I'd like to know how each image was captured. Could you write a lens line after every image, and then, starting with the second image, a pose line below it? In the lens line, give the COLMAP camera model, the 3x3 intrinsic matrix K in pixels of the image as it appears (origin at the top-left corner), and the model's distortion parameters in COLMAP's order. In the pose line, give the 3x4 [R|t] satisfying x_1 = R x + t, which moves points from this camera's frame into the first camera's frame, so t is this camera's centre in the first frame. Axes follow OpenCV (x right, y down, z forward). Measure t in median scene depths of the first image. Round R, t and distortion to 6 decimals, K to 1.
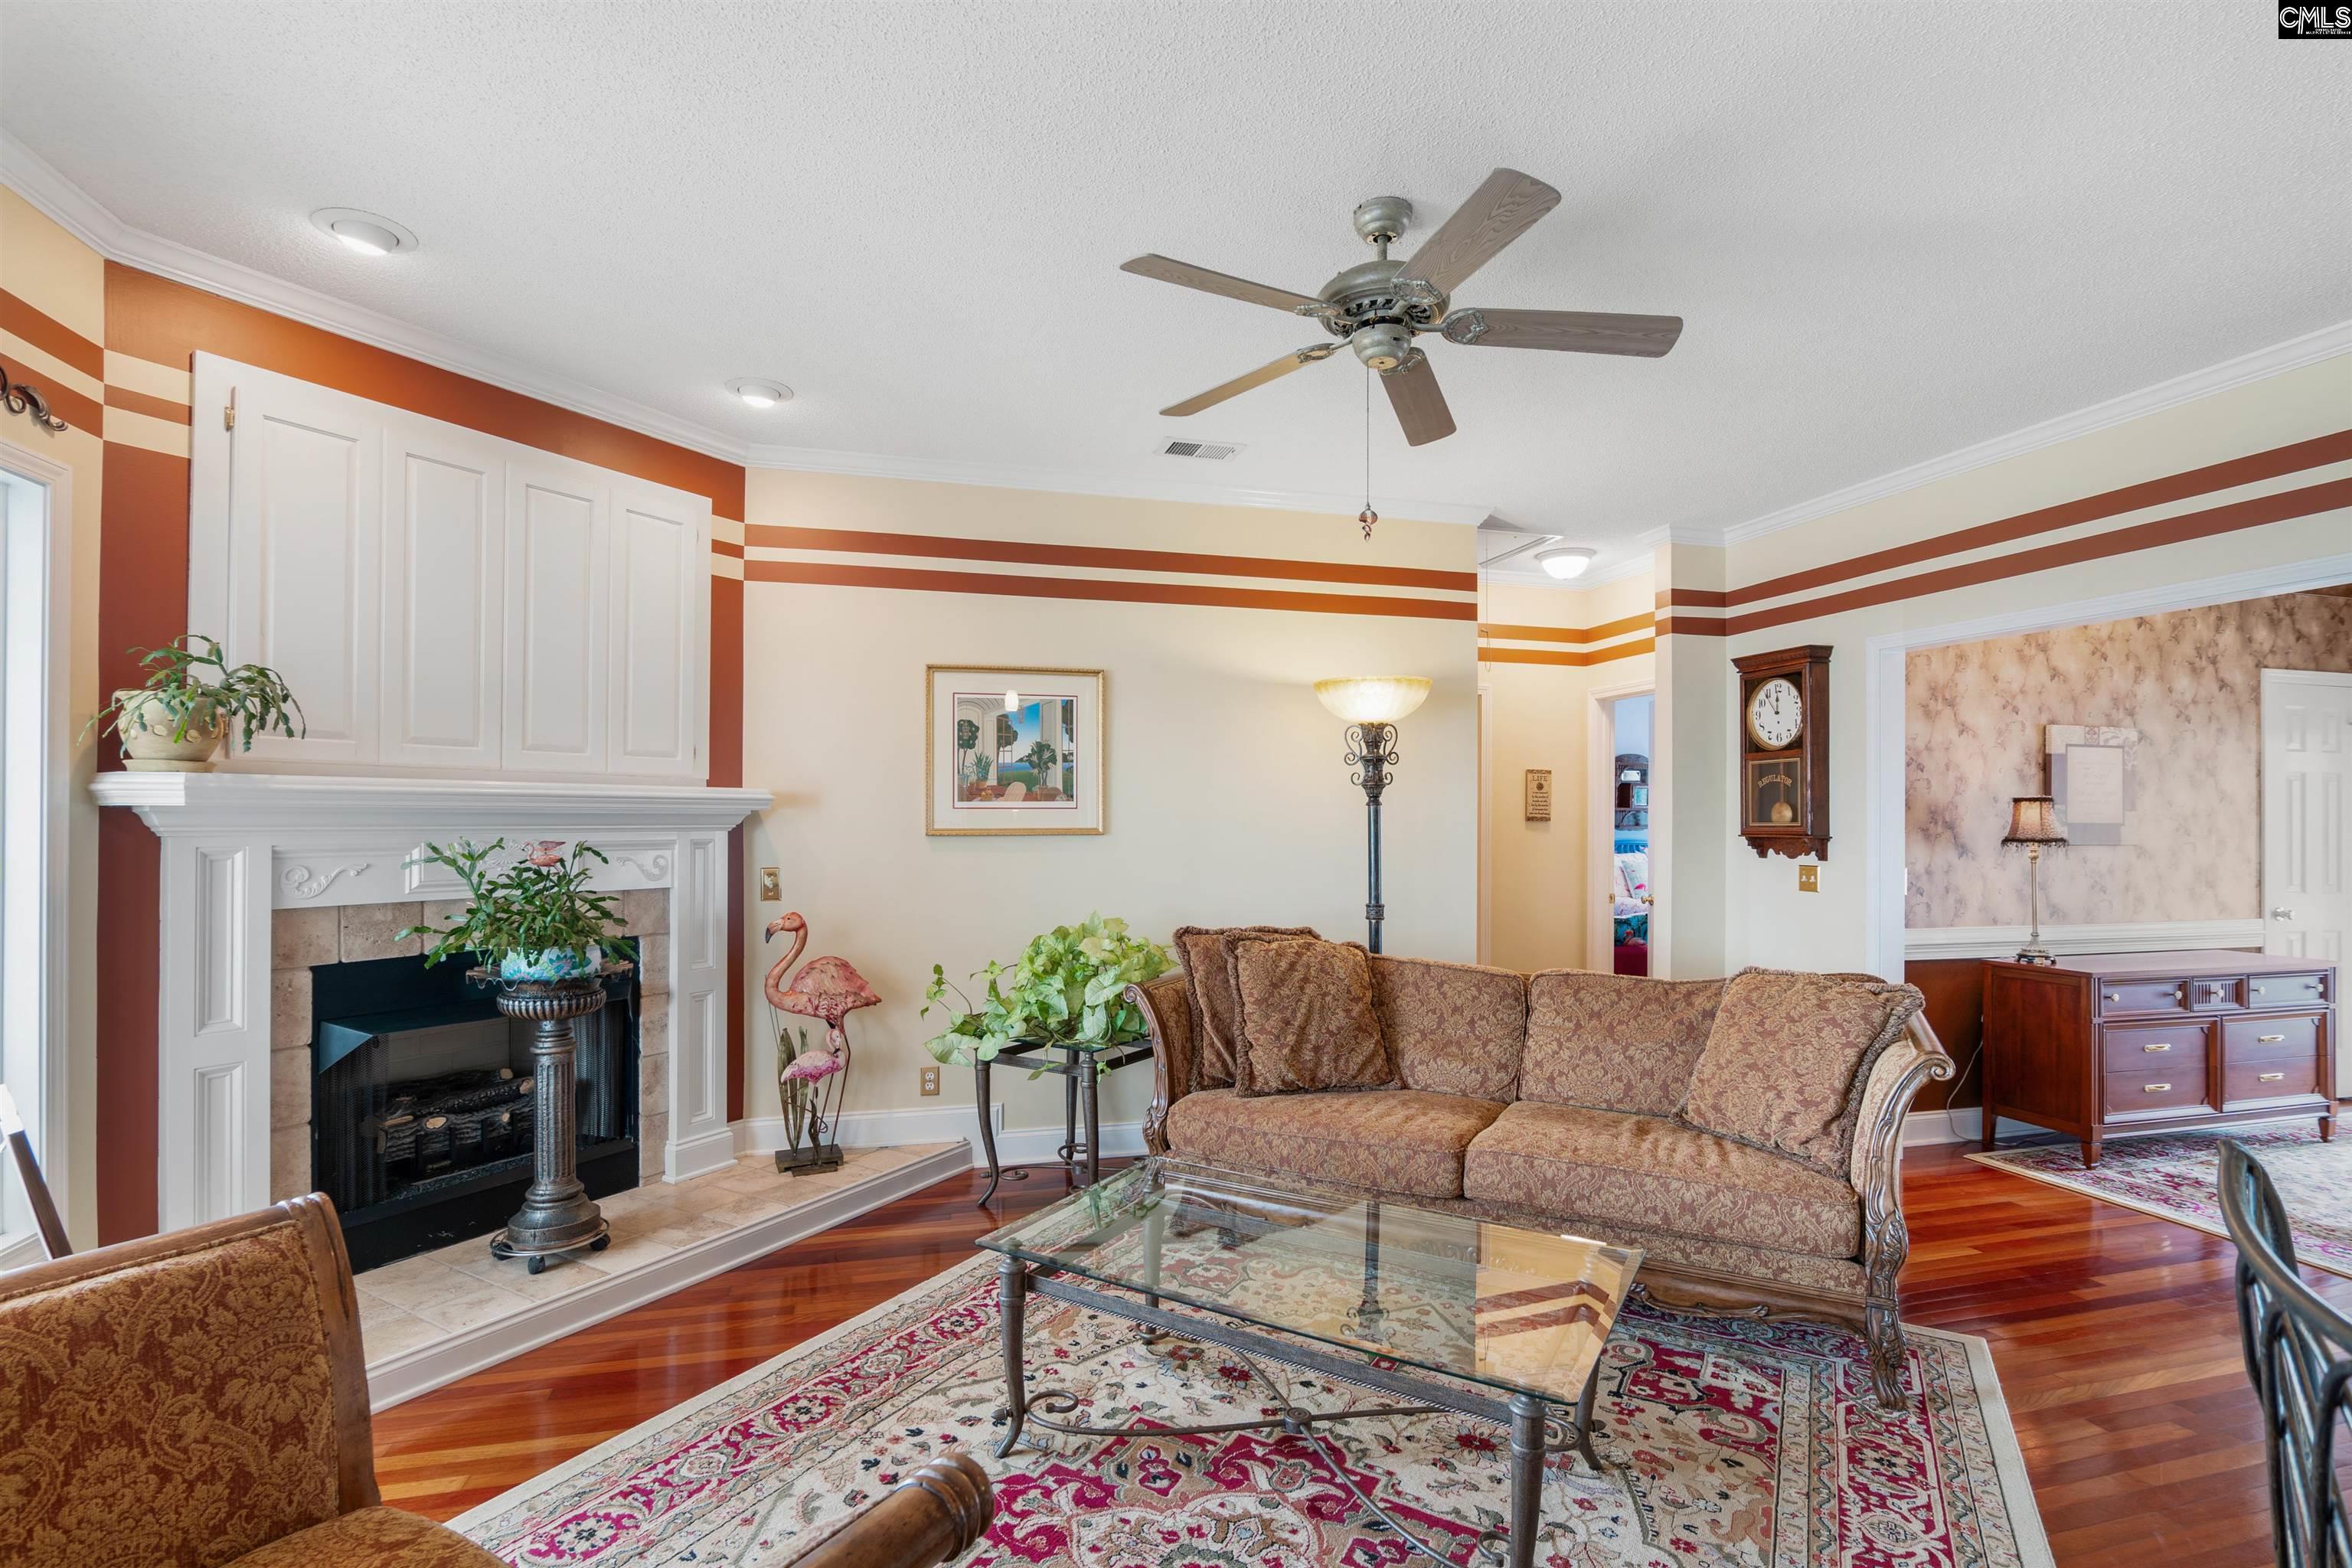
lens RADIAL K [[1103.6, 0, 1181.9], [0, 1103.6, 808.7], [0, 0, 1]] dist [-0.020089, 0.006186]
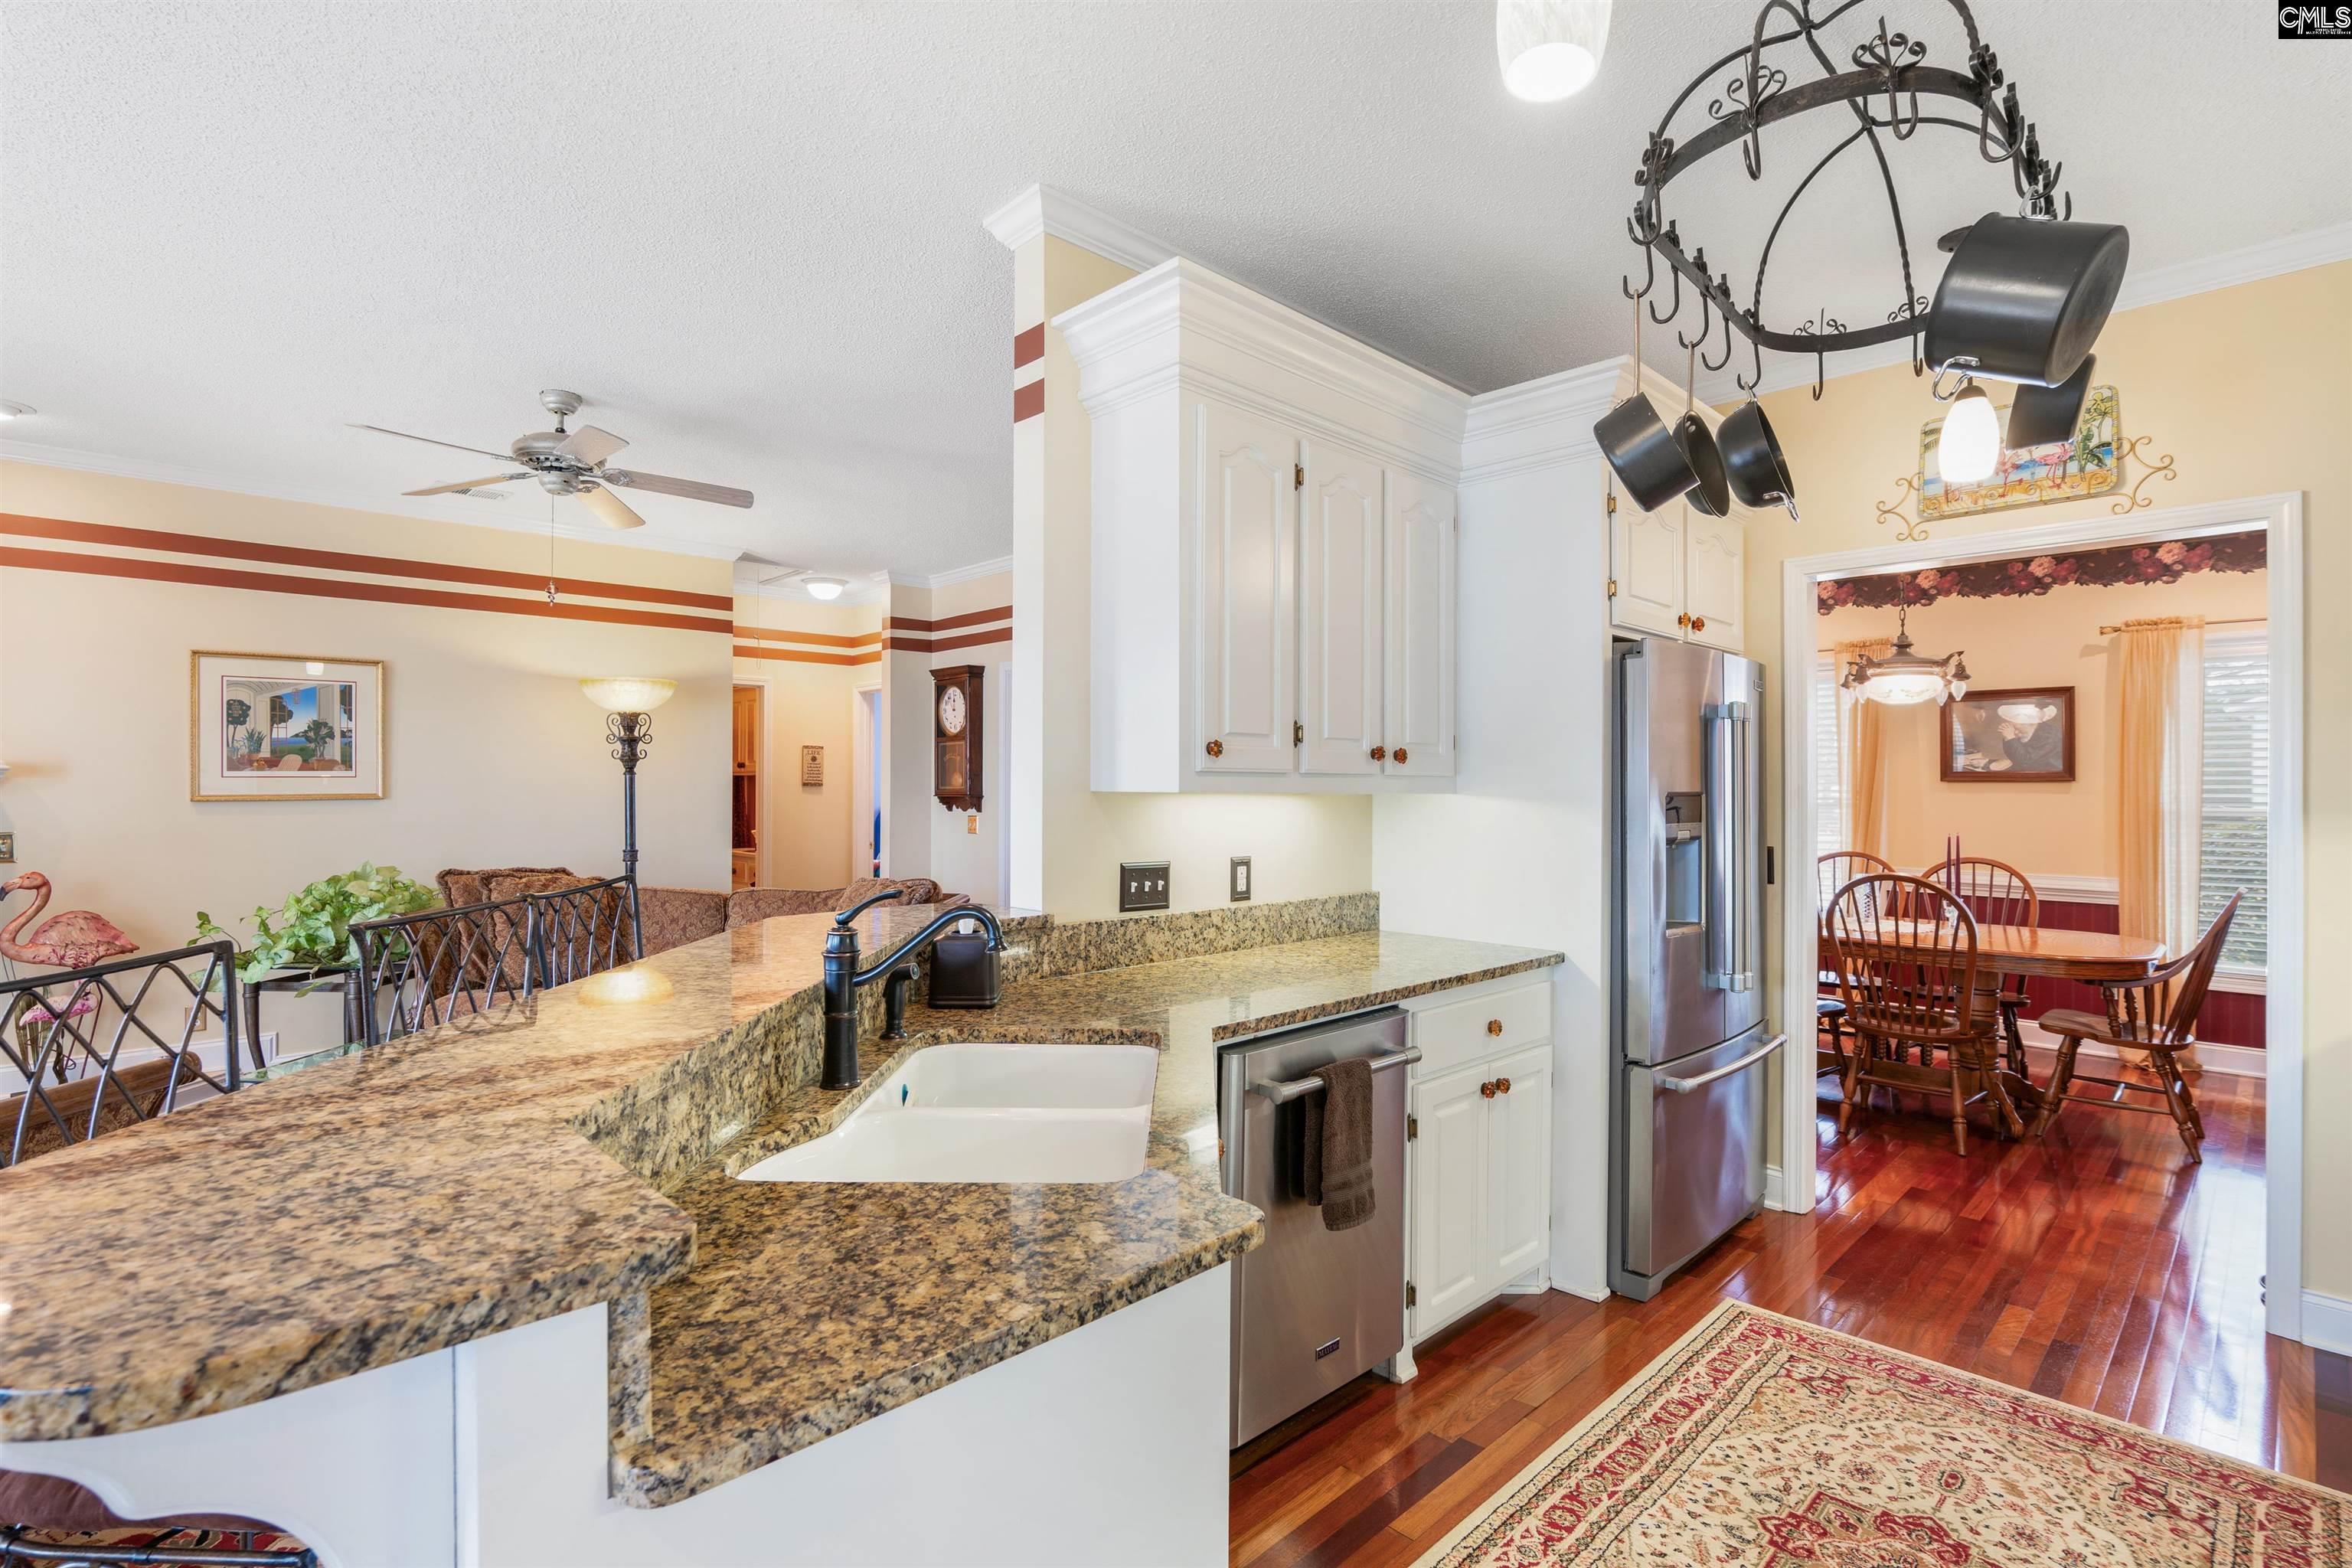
lens RADIAL K [[1103.6, 0, 1167.8], [0, 1103.6, 774.3], [0, 0, 1]] dist [-0.020089, 0.006186]
pose [[0.880043, 0.000910, 0.474894, 0.111016], [-0.000703, 1.000000, -0.000613, -0.002905], [-0.474894, 0.000206, 0.880043, -0.430118]]
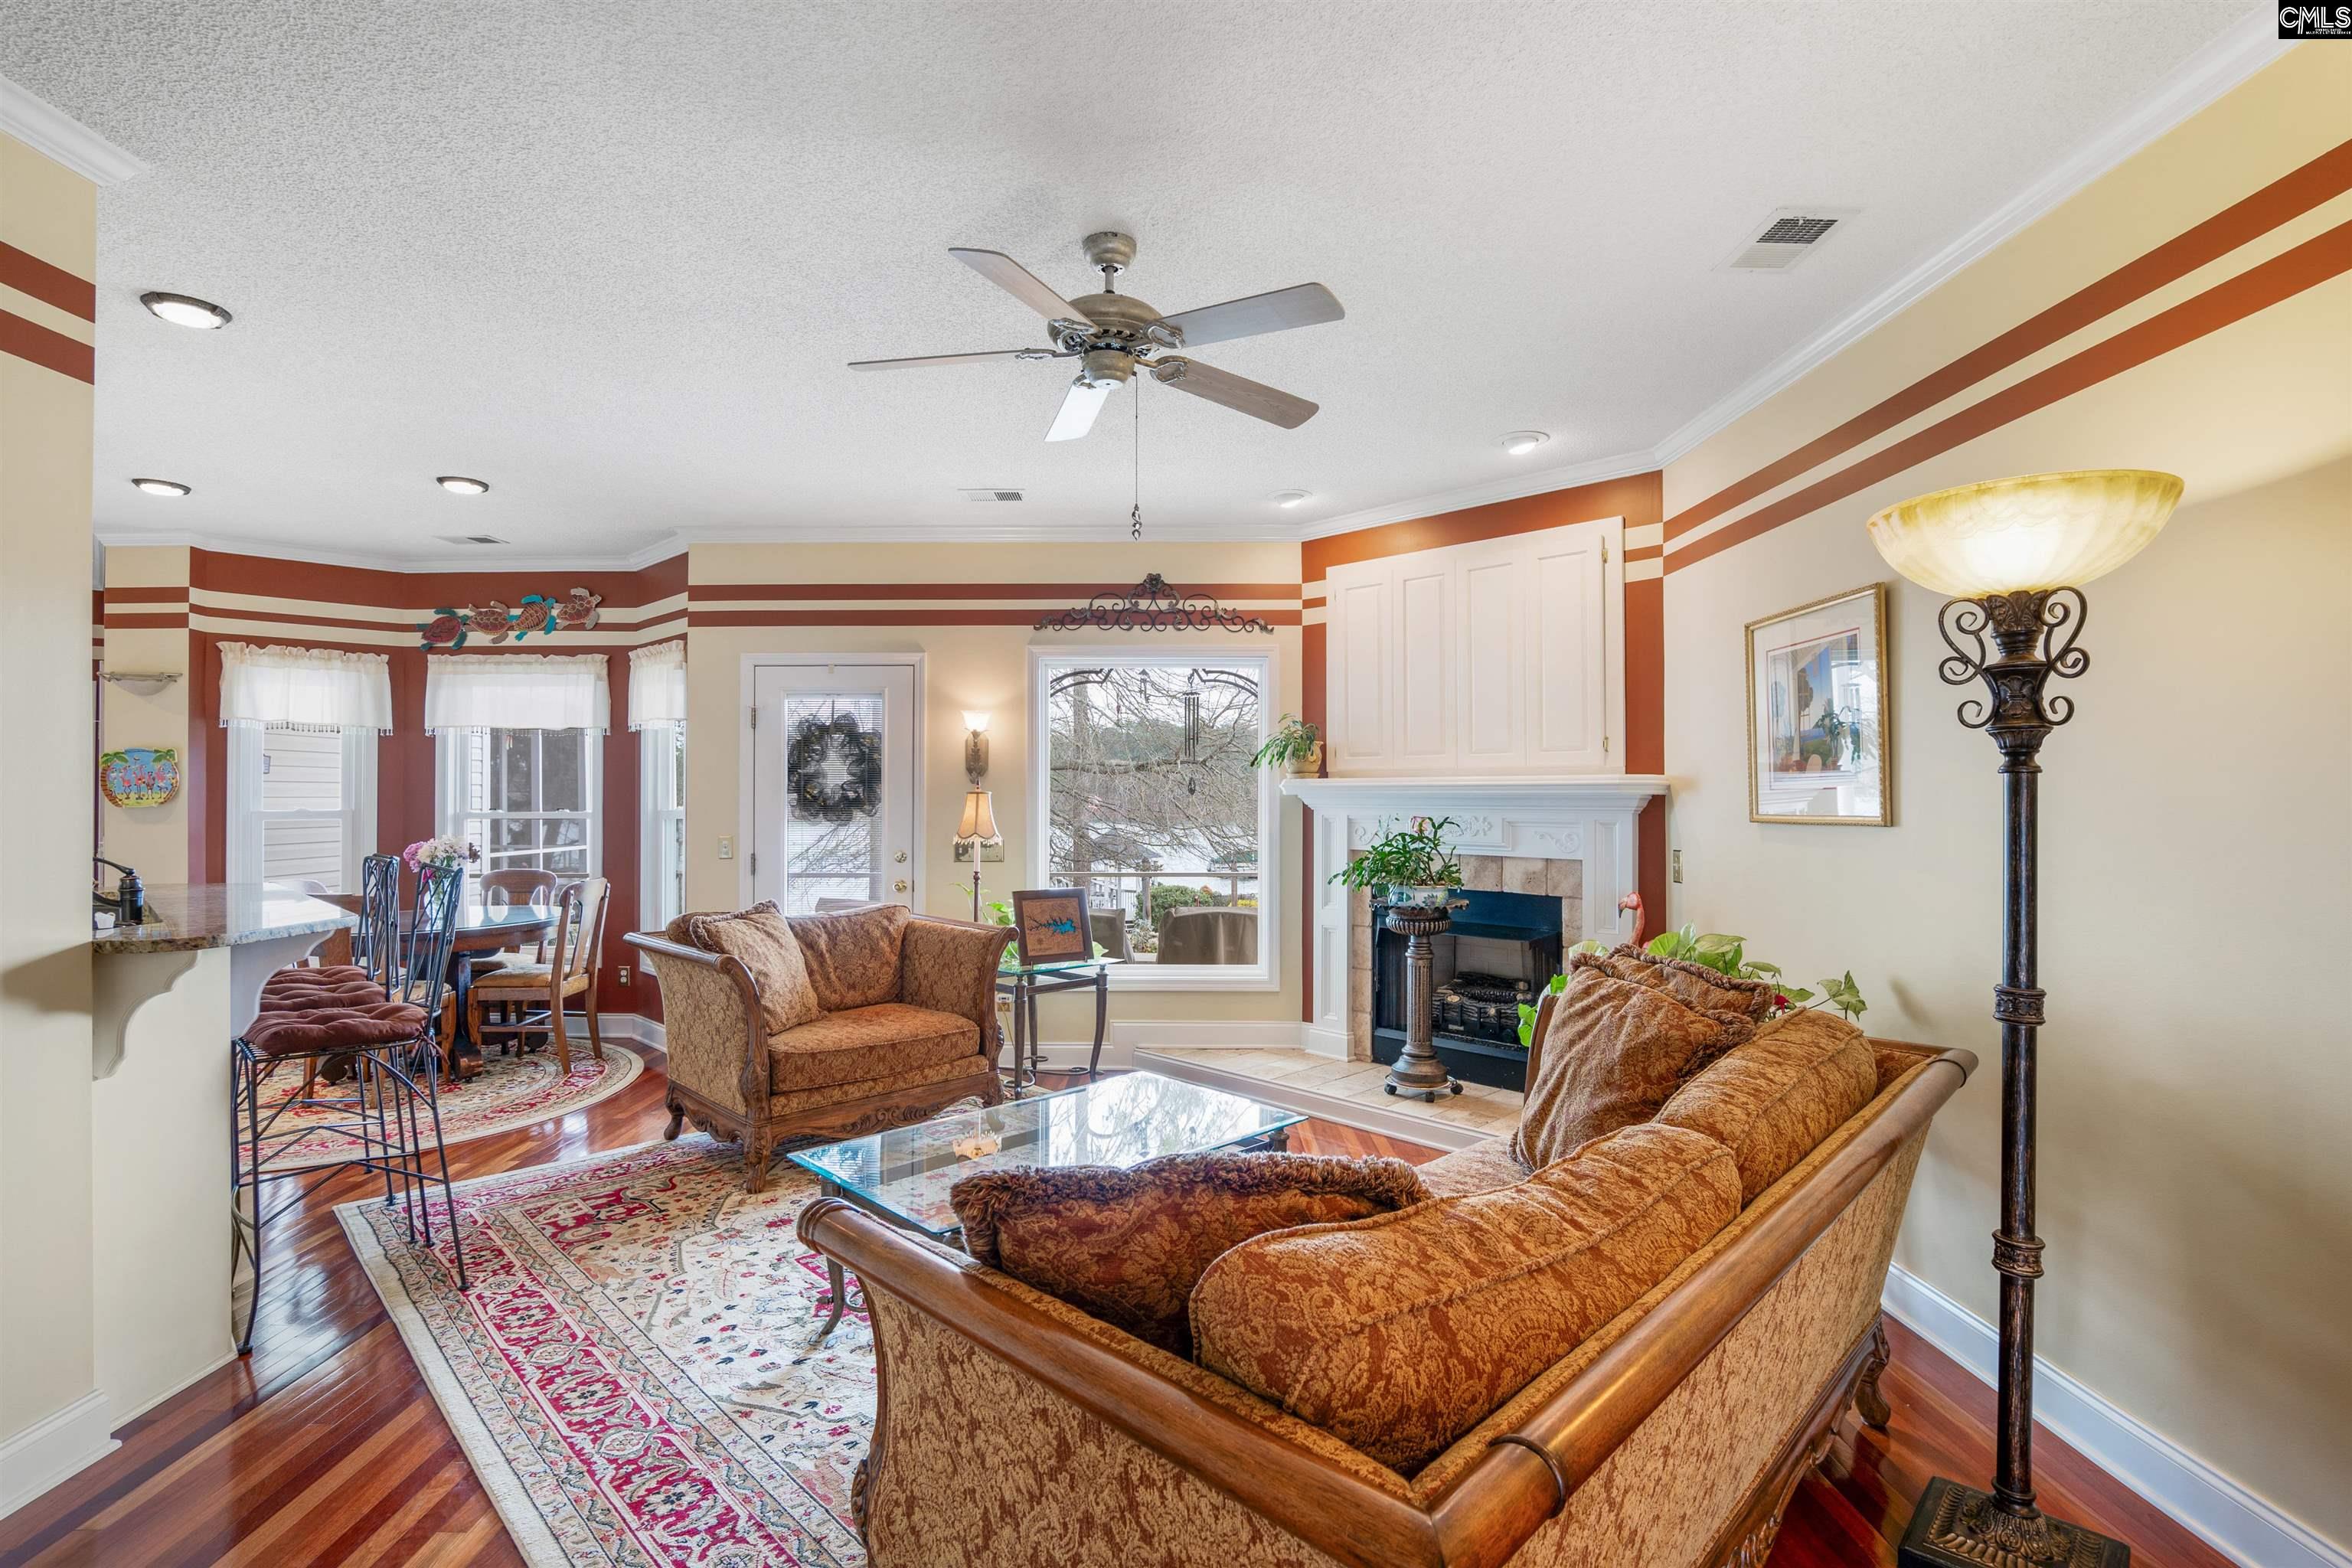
lens RADIAL K [[1103.6, 0, 1161.0], [0, 1103.6, 787.0], [0, 0, 1]] dist [-0.020089, 0.006186]
pose [[-0.268714, -0.015625, -0.963093, 0.670670], [0.003144, 0.999849, -0.017098, 0.009807], [0.963215, -0.007622, -0.268625, 0.739855]]
